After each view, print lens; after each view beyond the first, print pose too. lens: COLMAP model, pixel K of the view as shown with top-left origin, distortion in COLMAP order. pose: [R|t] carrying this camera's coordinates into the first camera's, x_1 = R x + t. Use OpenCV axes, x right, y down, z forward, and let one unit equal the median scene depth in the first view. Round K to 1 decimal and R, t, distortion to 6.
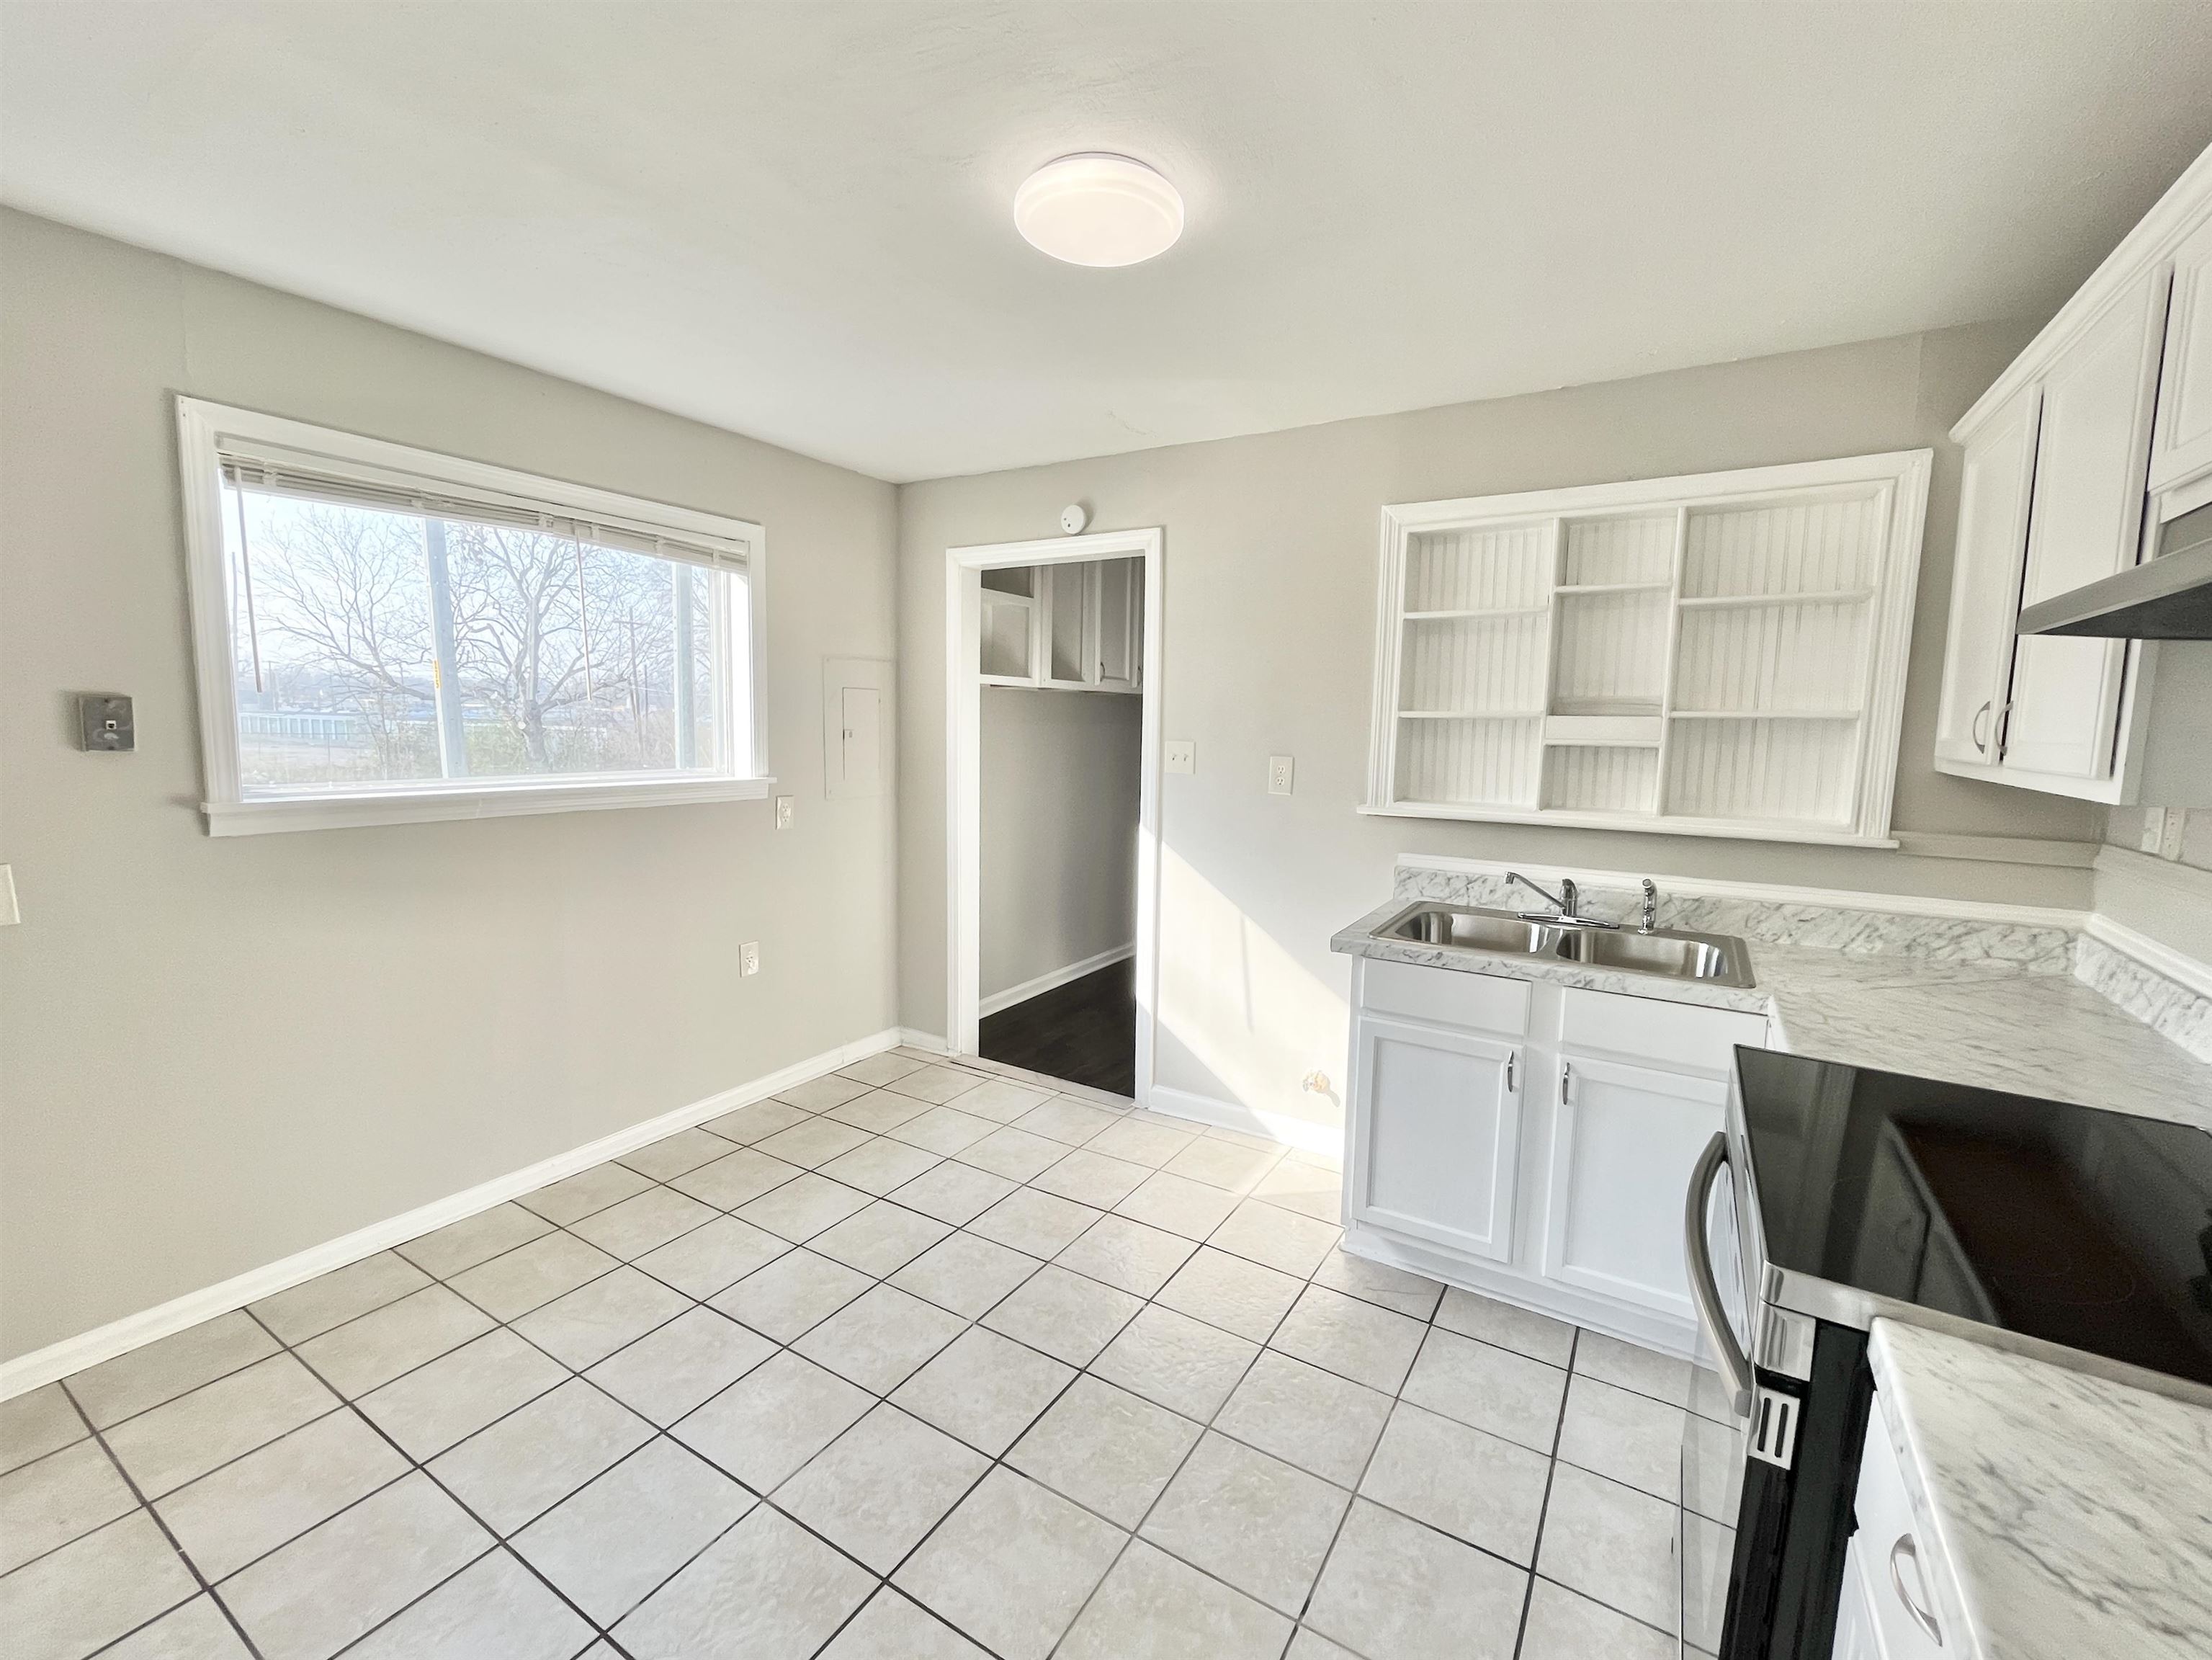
lens RADIAL K [[948.8, 0, 1101.5], [0, 948.8, 827.4], [0, 0, 1]] dist [-0.001378, -0.000096]
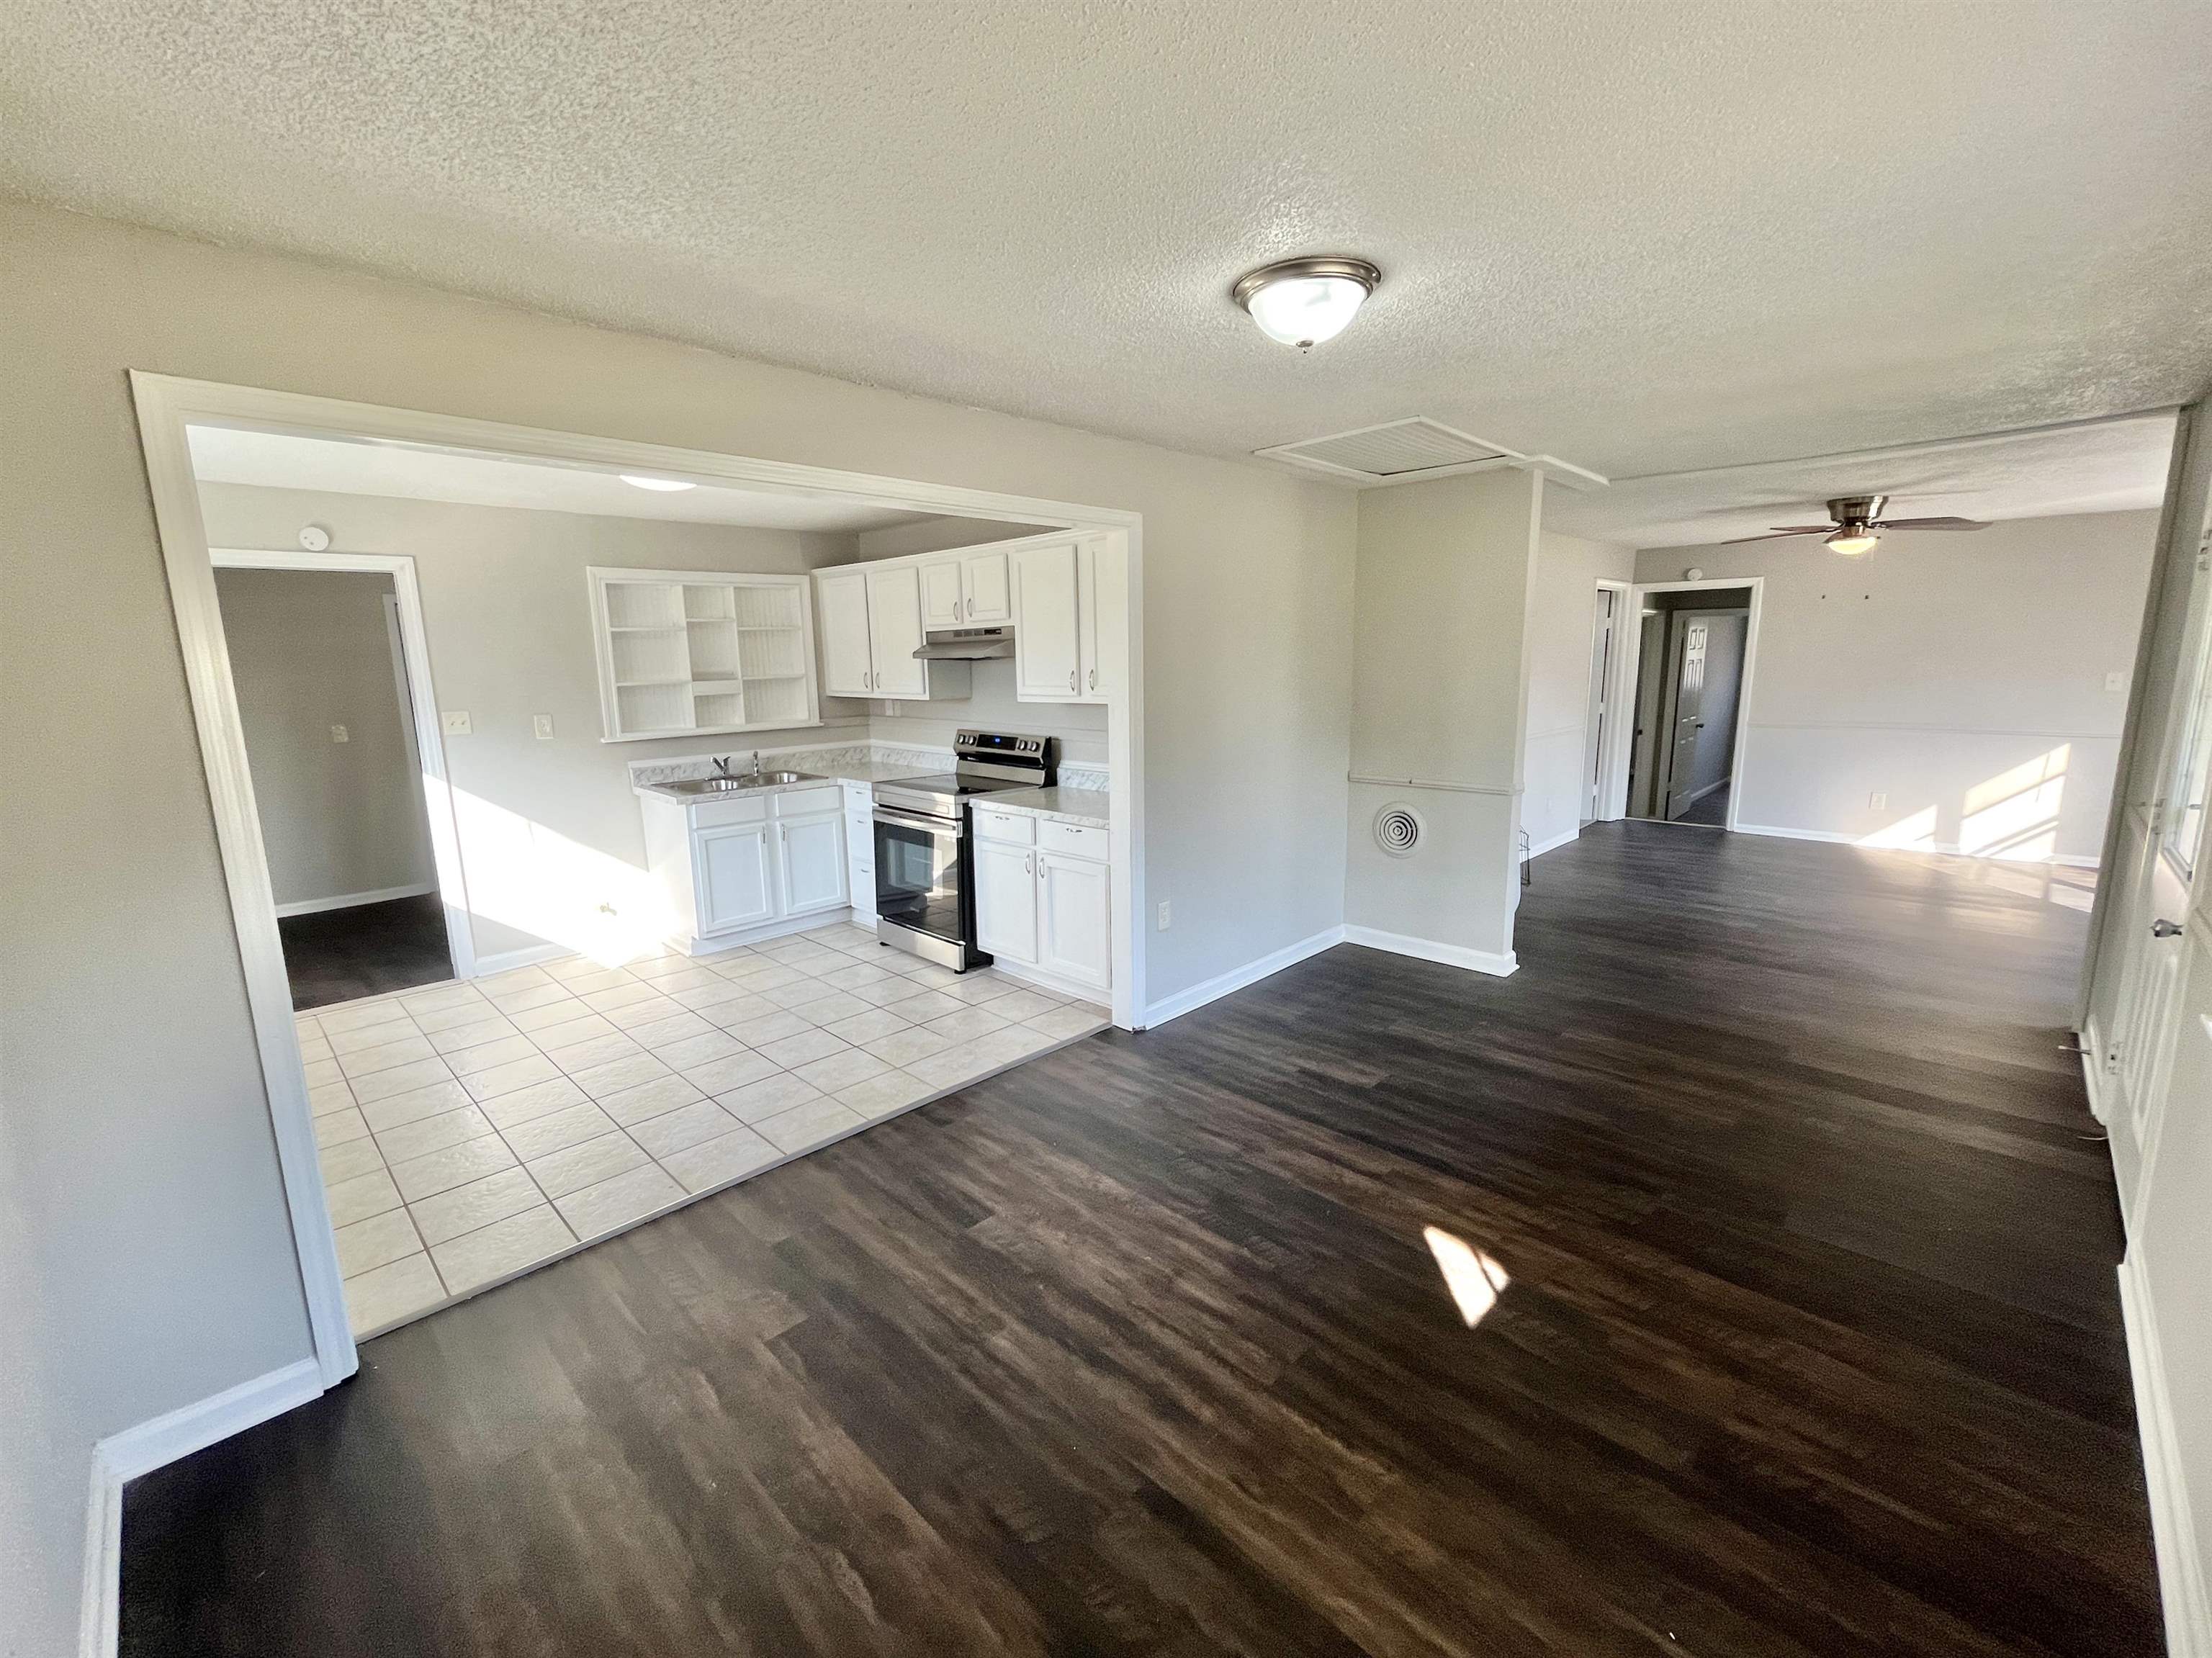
lens RADIAL K [[926.7, 0, 1100.6], [0, 926.7, 827.5], [0, 0, 1]] dist [-0.001938, -0.000143]
pose [[0.218068, -0.200544, 0.955107, -1.312077], [0.133732, 0.975568, 0.174307, -0.041268], [-0.966728, 0.089717, 0.239559, -0.302223]]
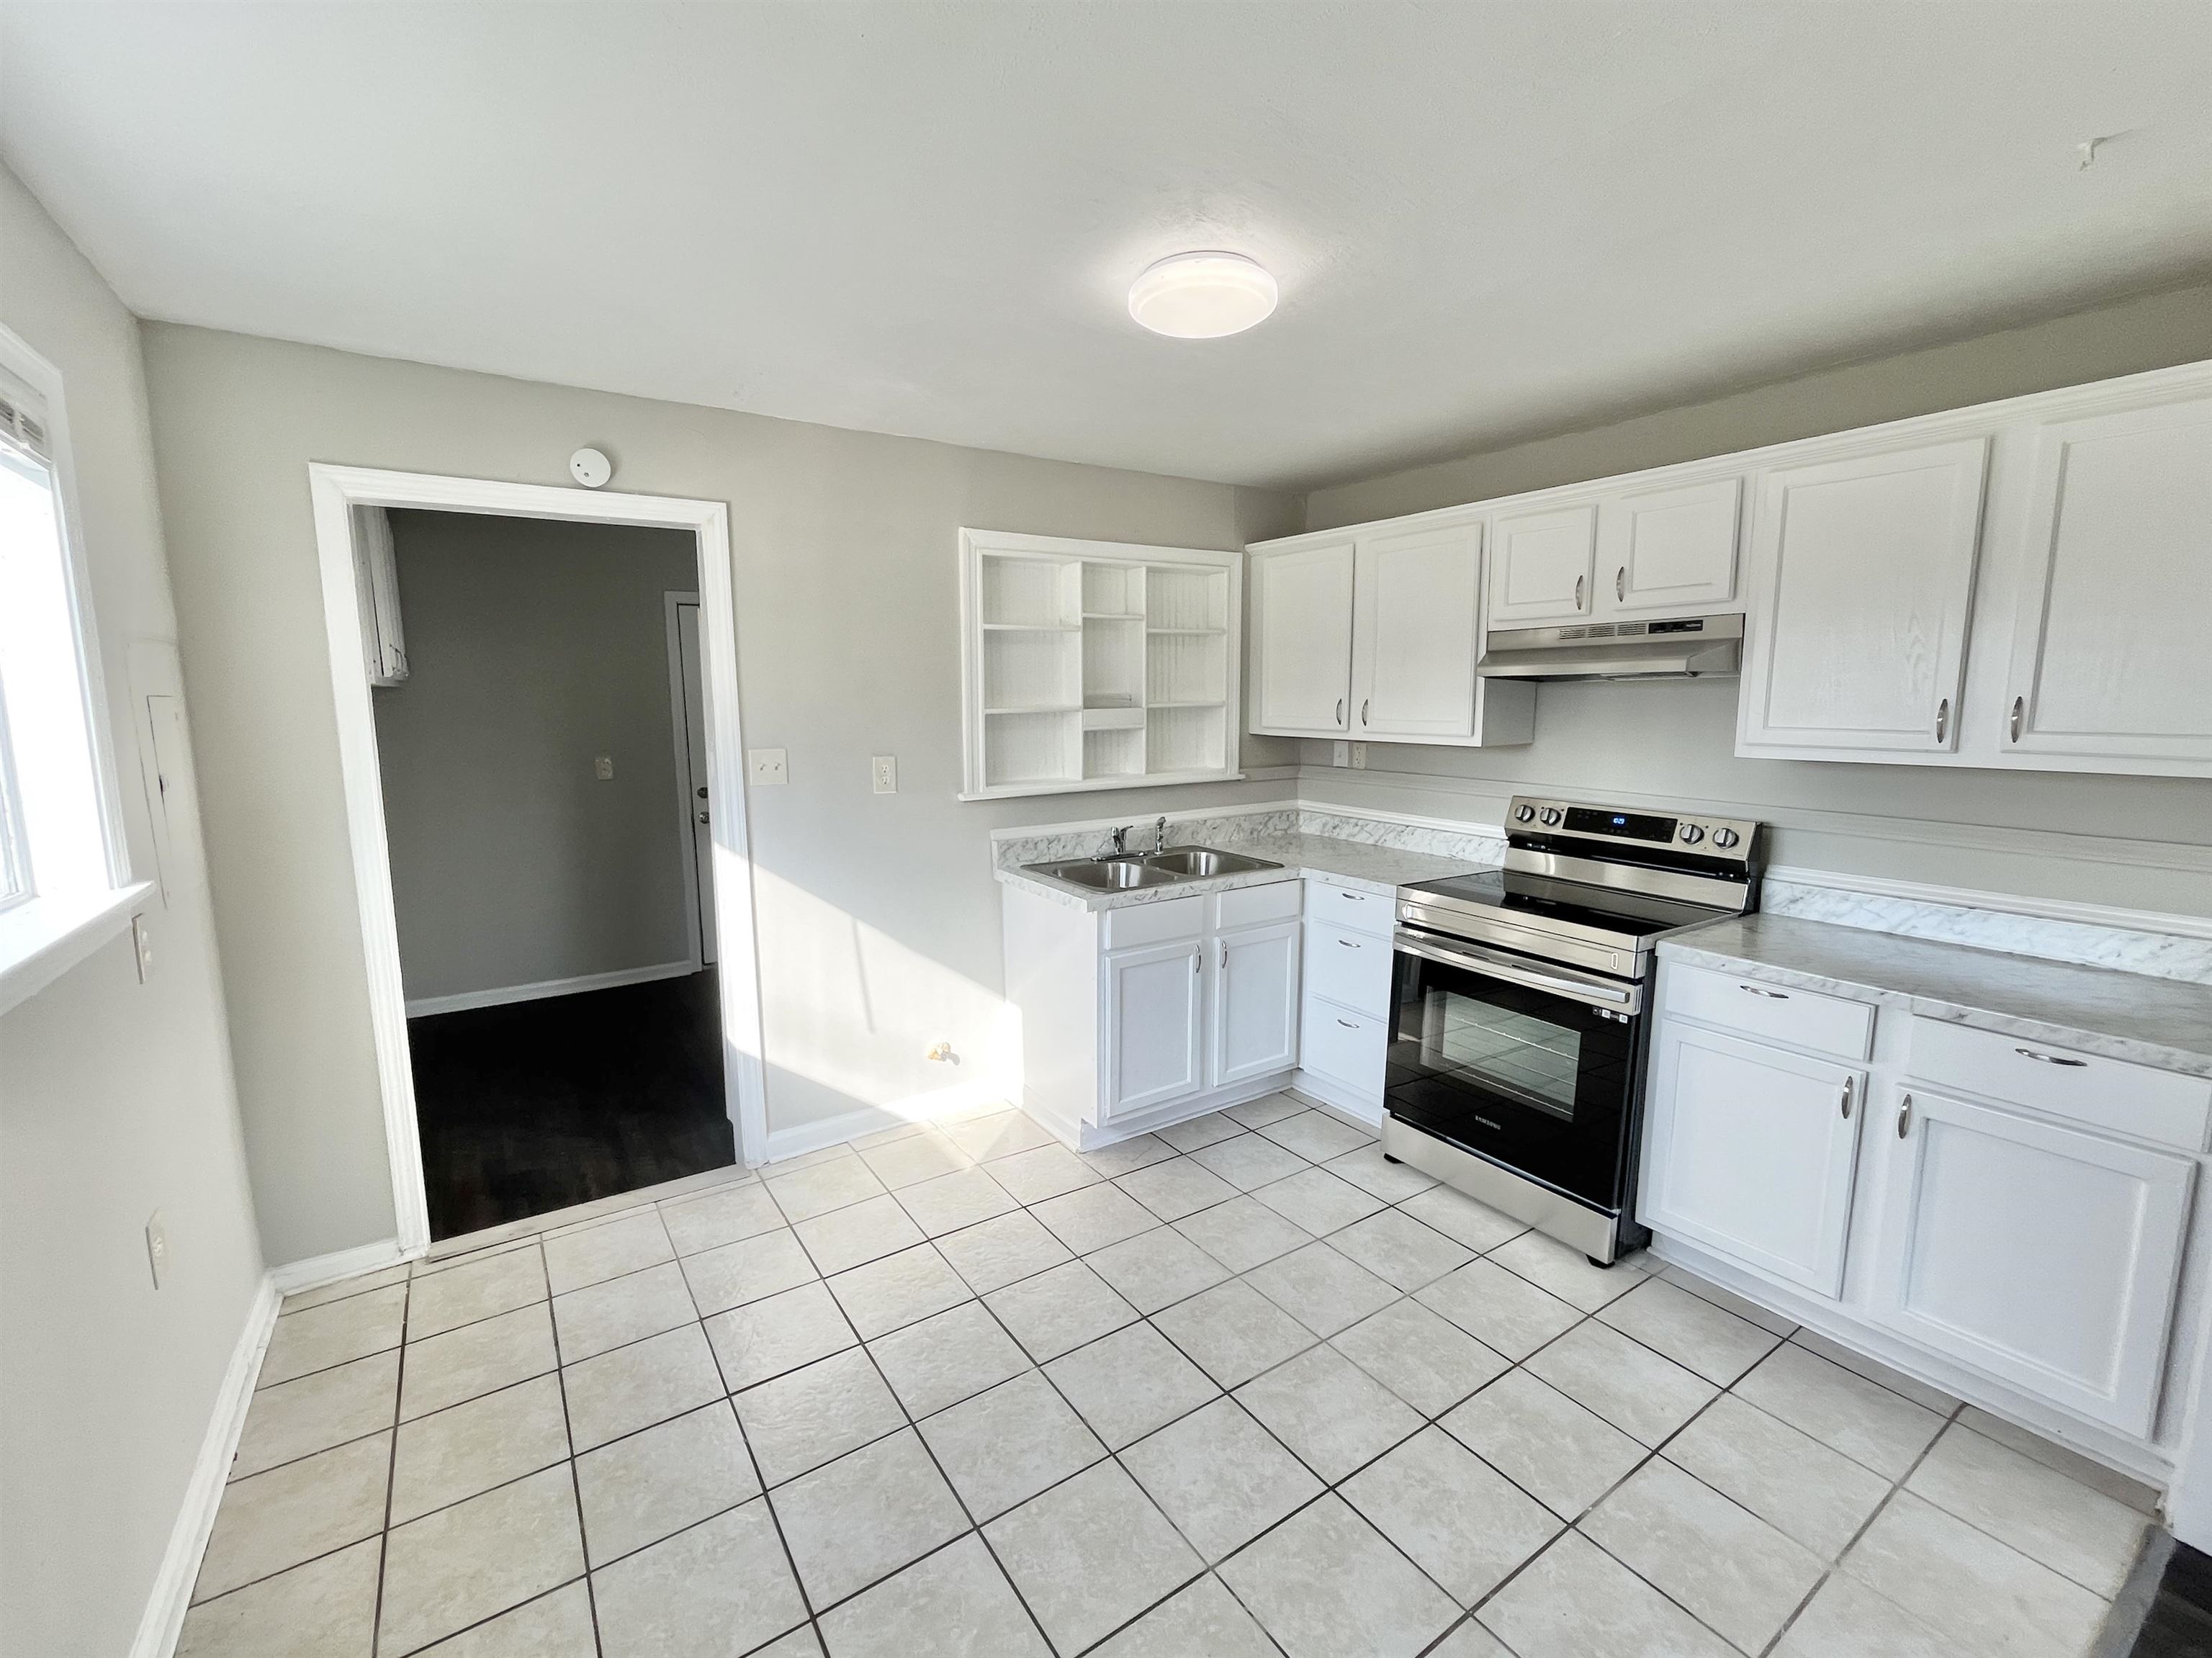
lens RADIAL K [[948.6, 0, 1101.5], [0, 948.6, 826.4], [0, 0, 1]] dist [-0.001378, -0.000096]
pose [[0.412072, -0.149201, 0.898852, -0.747010], [0.117271, 0.986982, 0.110067, -0.098771], [-0.903573, 0.060054, 0.424204, 0.419564]]
